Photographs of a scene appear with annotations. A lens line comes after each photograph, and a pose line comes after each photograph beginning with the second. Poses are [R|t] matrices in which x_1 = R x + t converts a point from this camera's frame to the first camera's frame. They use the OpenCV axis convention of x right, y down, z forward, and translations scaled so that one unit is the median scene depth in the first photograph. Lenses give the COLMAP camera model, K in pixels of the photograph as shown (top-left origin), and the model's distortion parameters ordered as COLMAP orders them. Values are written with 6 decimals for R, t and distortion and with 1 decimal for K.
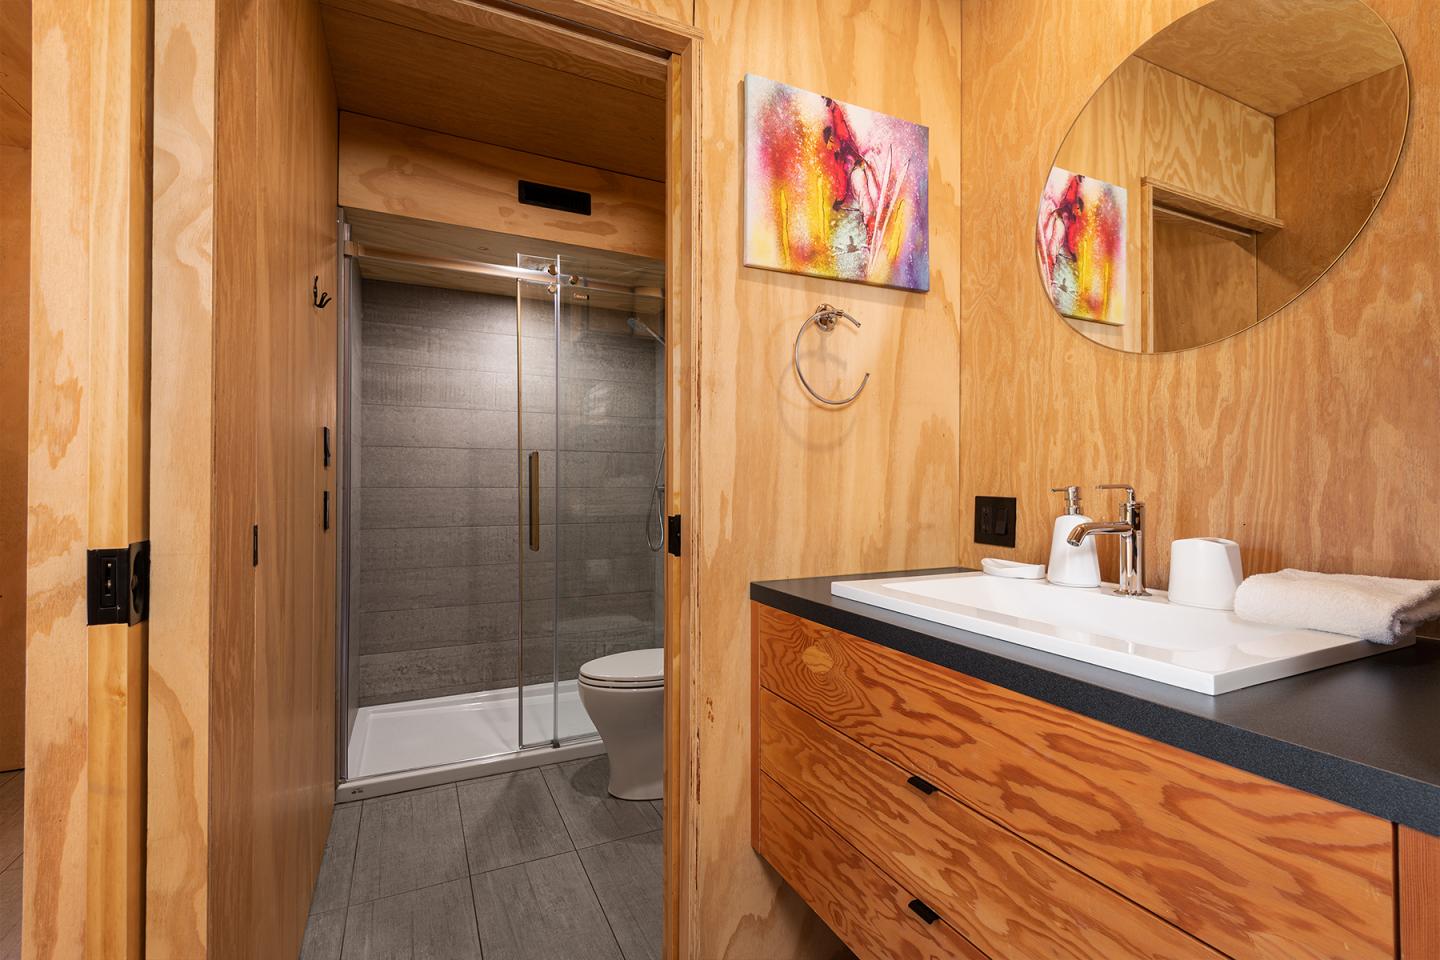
lens RADIAL K [[655.9, 0, 733.8], [0, 655.9, 473.8], [0, 0, 1]] dist [0.012569, -0.008865]
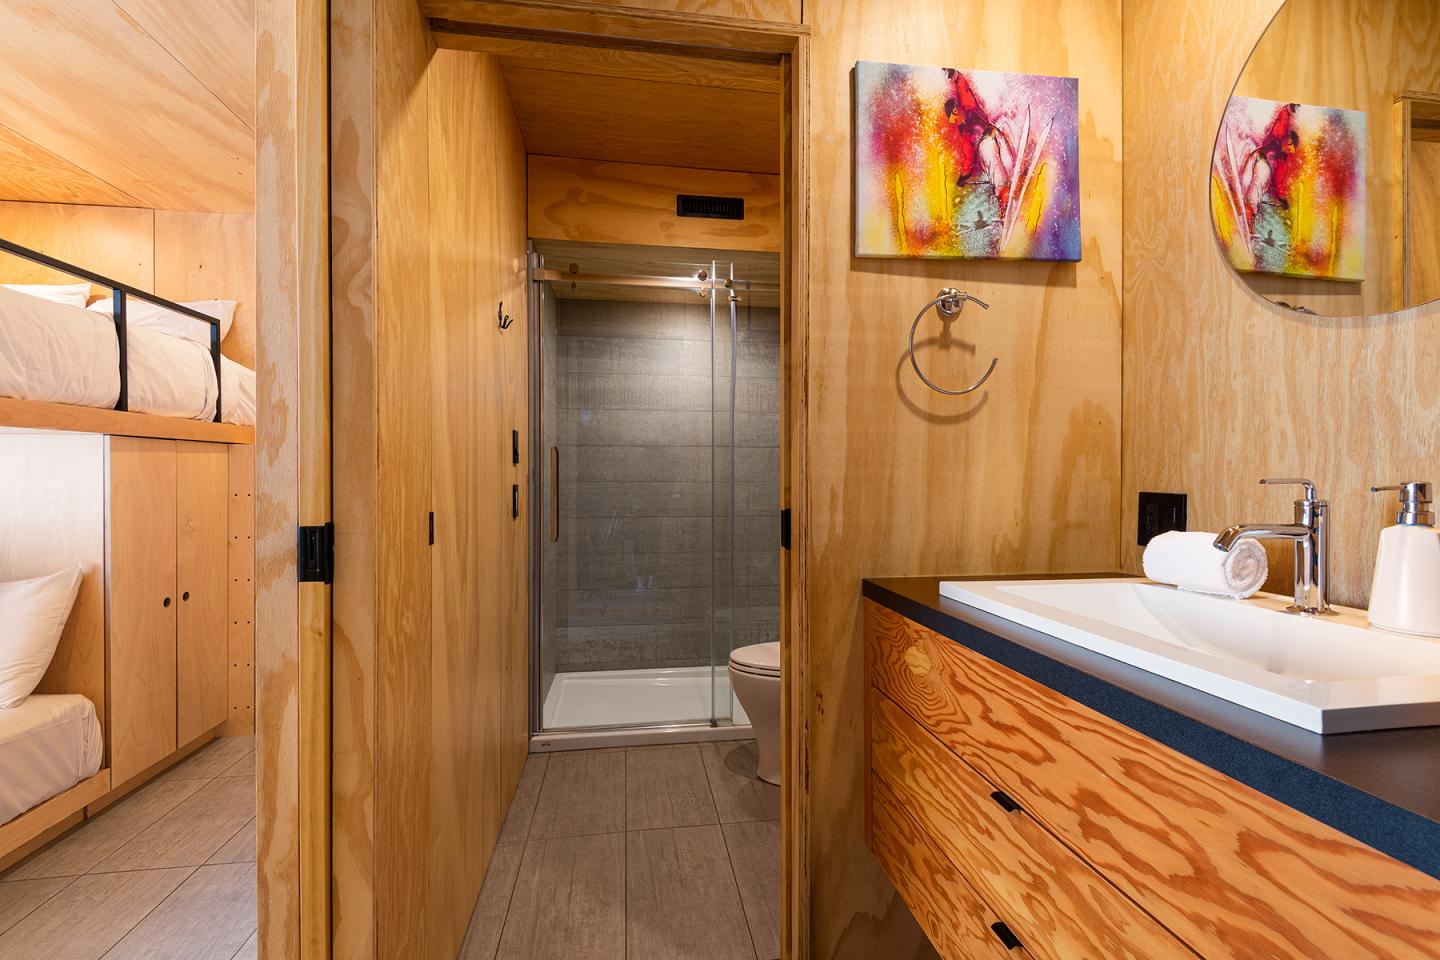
lens RADIAL K [[655.9, 0, 724.7], [0, 655.9, 474.7], [0, 0, 1]] dist [0.012569, -0.008865]
pose [[0.954226, -0.001933, -0.299079, 0.109129], [0.004778, 0.999950, 0.008783, 0.000368], [0.299047, -0.009810, 0.954188, -0.002629]]
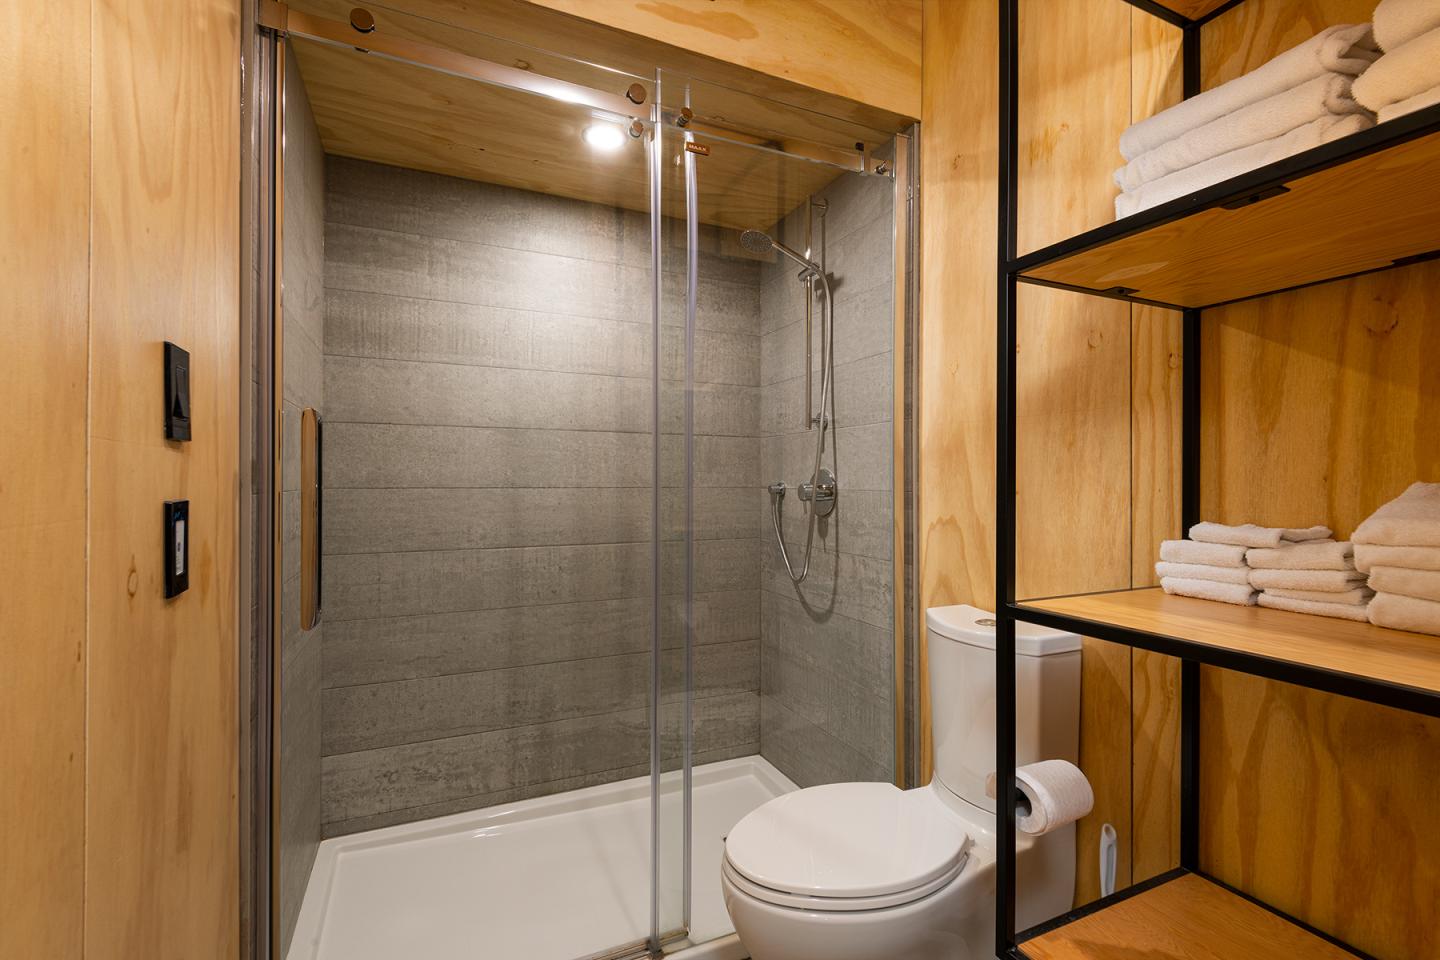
lens RADIAL K [[655.9, 0, 727.9], [0, 655.9, 477.1], [0, 0, 1]] dist [0.012569, -0.008865]
pose [[0.999914, 0.001352, -0.013060, -0.354196], [-0.001240, 0.999962, 0.008588, 0.009277], [0.013072, -0.008571, 0.999878, 0.773185]]
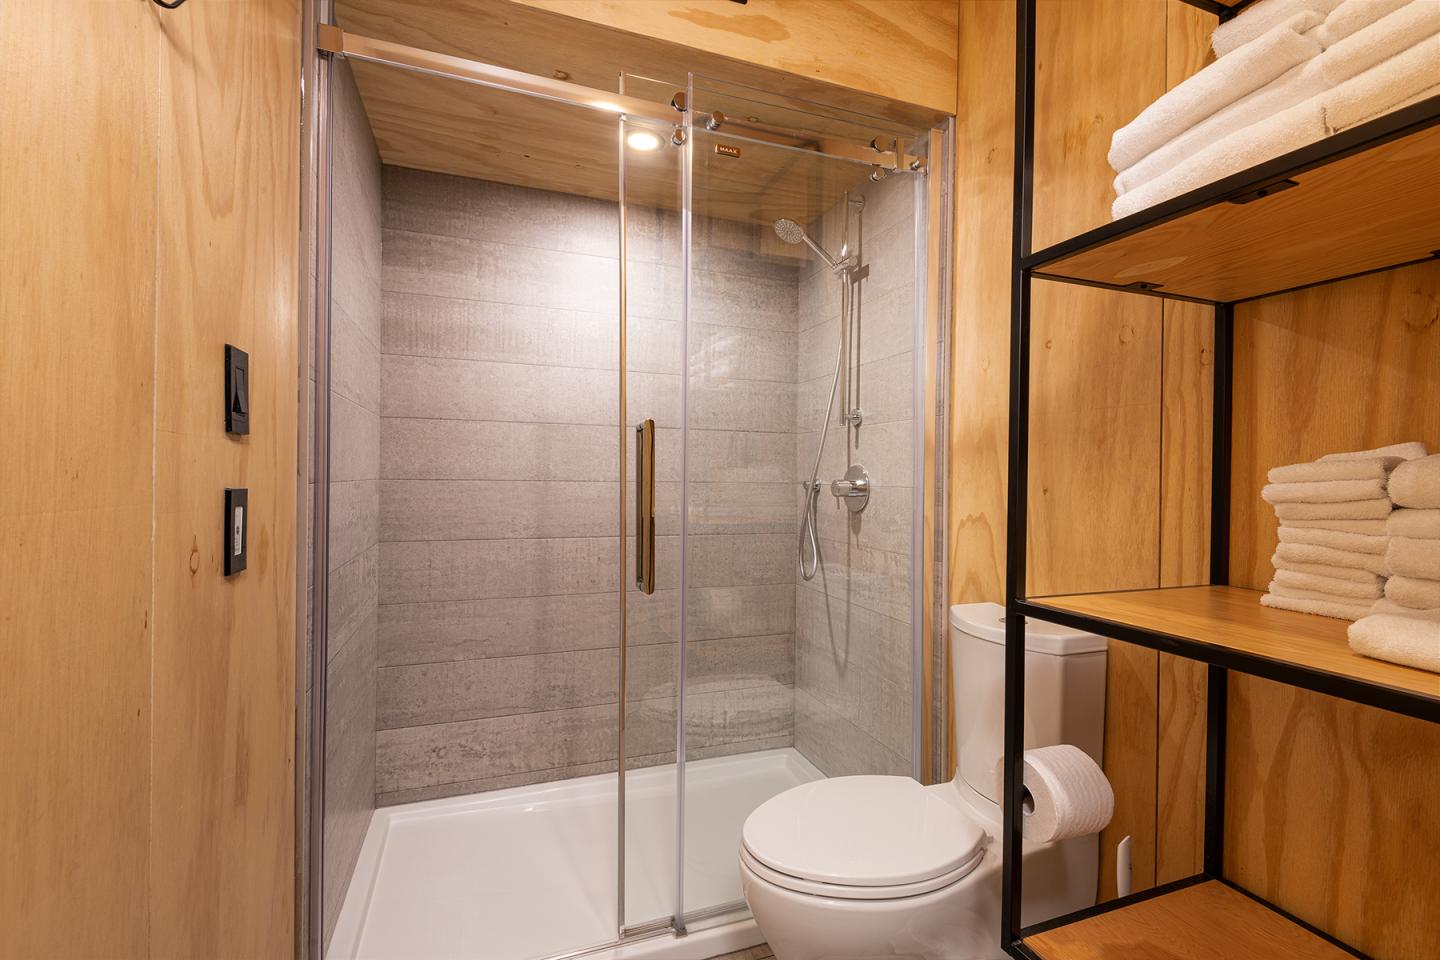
lens RADIAL K [[655.9, 0, 731.6], [0, 655.9, 476.1], [0, 0, 1]] dist [0.012569, -0.008865]
pose [[0.995928, 0.010867, -0.089498, -0.309495], [-0.009630, 0.999852, 0.014251, 0.010050], [0.089639, -0.013331, 0.995885, 0.751279]]
